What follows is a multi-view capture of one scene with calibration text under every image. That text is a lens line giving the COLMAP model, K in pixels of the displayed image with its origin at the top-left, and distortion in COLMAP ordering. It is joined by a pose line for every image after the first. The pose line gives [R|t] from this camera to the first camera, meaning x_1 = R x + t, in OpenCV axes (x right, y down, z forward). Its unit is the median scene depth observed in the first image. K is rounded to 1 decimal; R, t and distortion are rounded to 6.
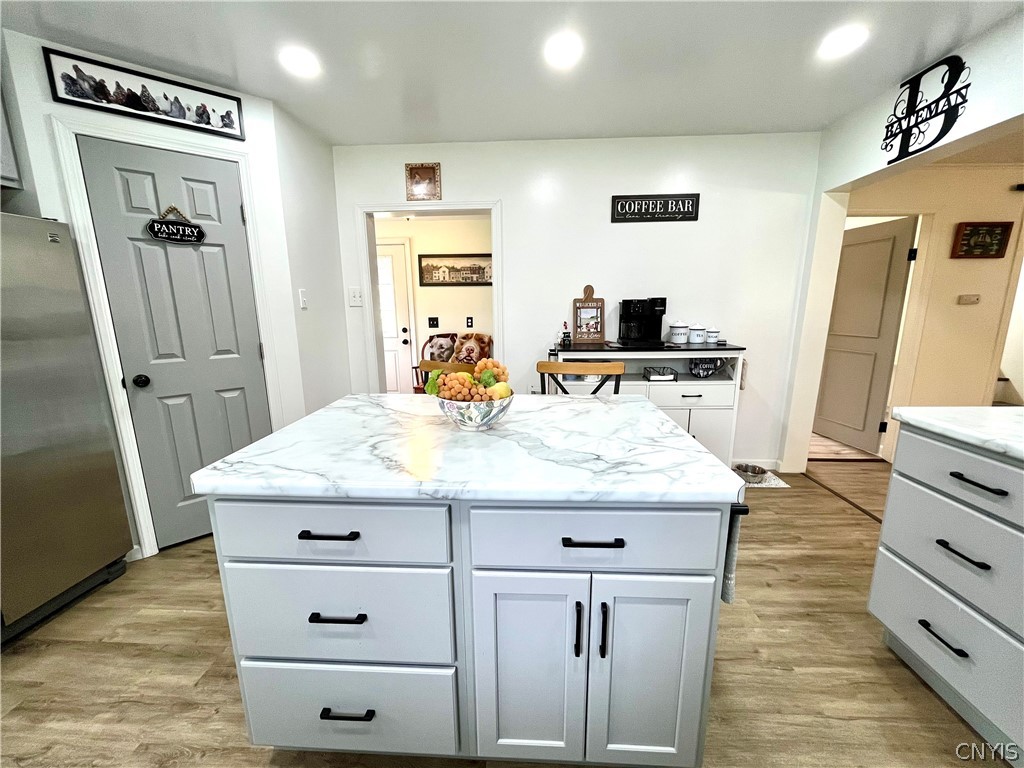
lens RADIAL K [[414.8, 0, 512.2], [0, 414.8, 387.9], [0, 0, 1]] dist [-0.002456, 0.000421]
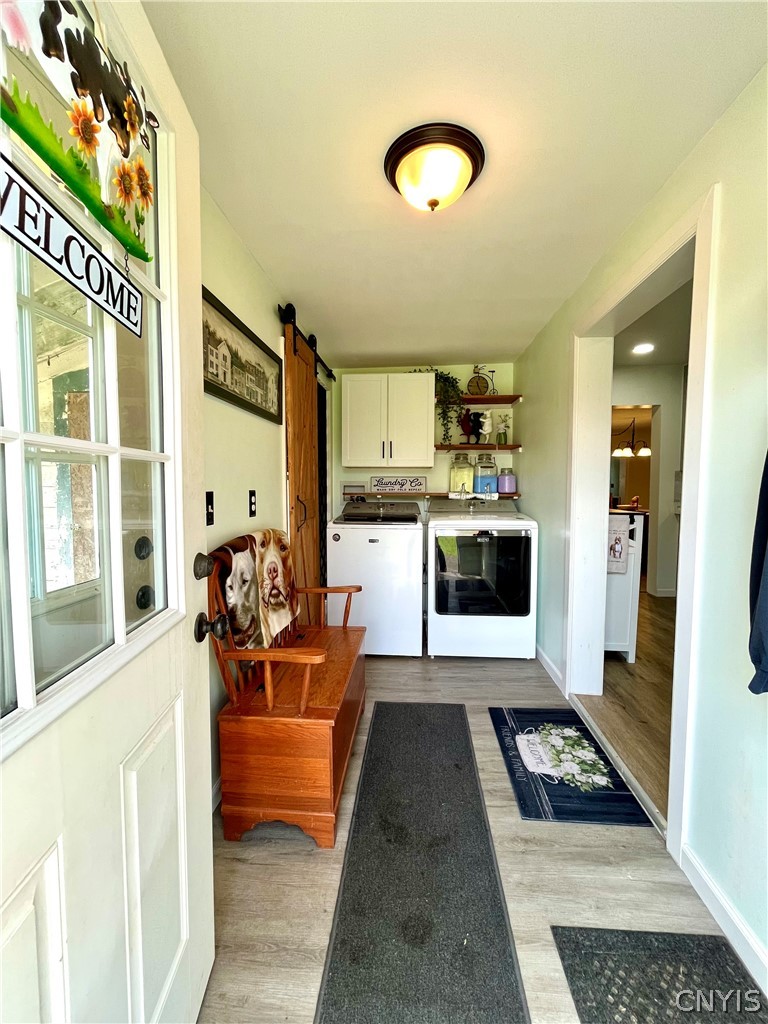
lens RADIAL K [[414.8, 0, 385.4], [0, 414.8, 509.5], [0, 0, 1]] dist [-0.002456, 0.000421]
pose [[0.022080, -0.049022, 0.998554, -0.495467], [0.194113, 0.980000, 0.043819, -0.146086], [-0.980731, 0.192865, 0.031154, 0.870806]]
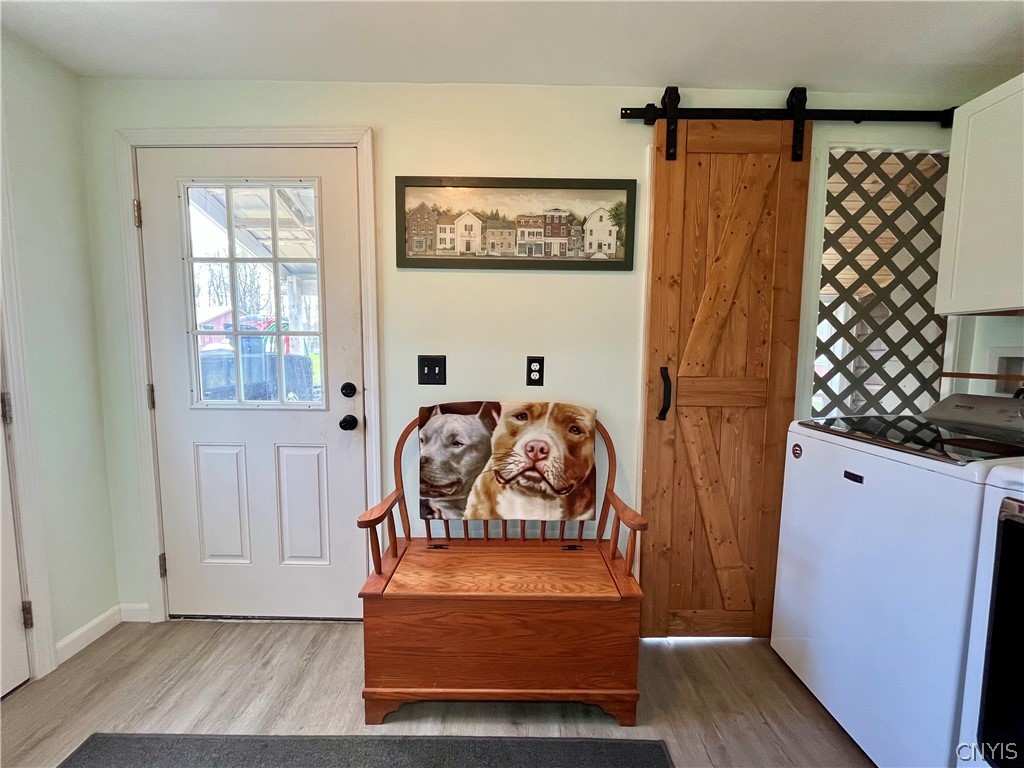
lens RADIAL K [[414.8, 0, 510.4], [0, 414.8, 387.9], [0, 0, 1]] dist [-0.002456, 0.000421]
pose [[0.998540, 0.015642, 0.051703, -0.142855], [-0.010041, 0.994224, -0.106856, -0.106238], [-0.053075, 0.106181, 0.992929, 0.653896]]
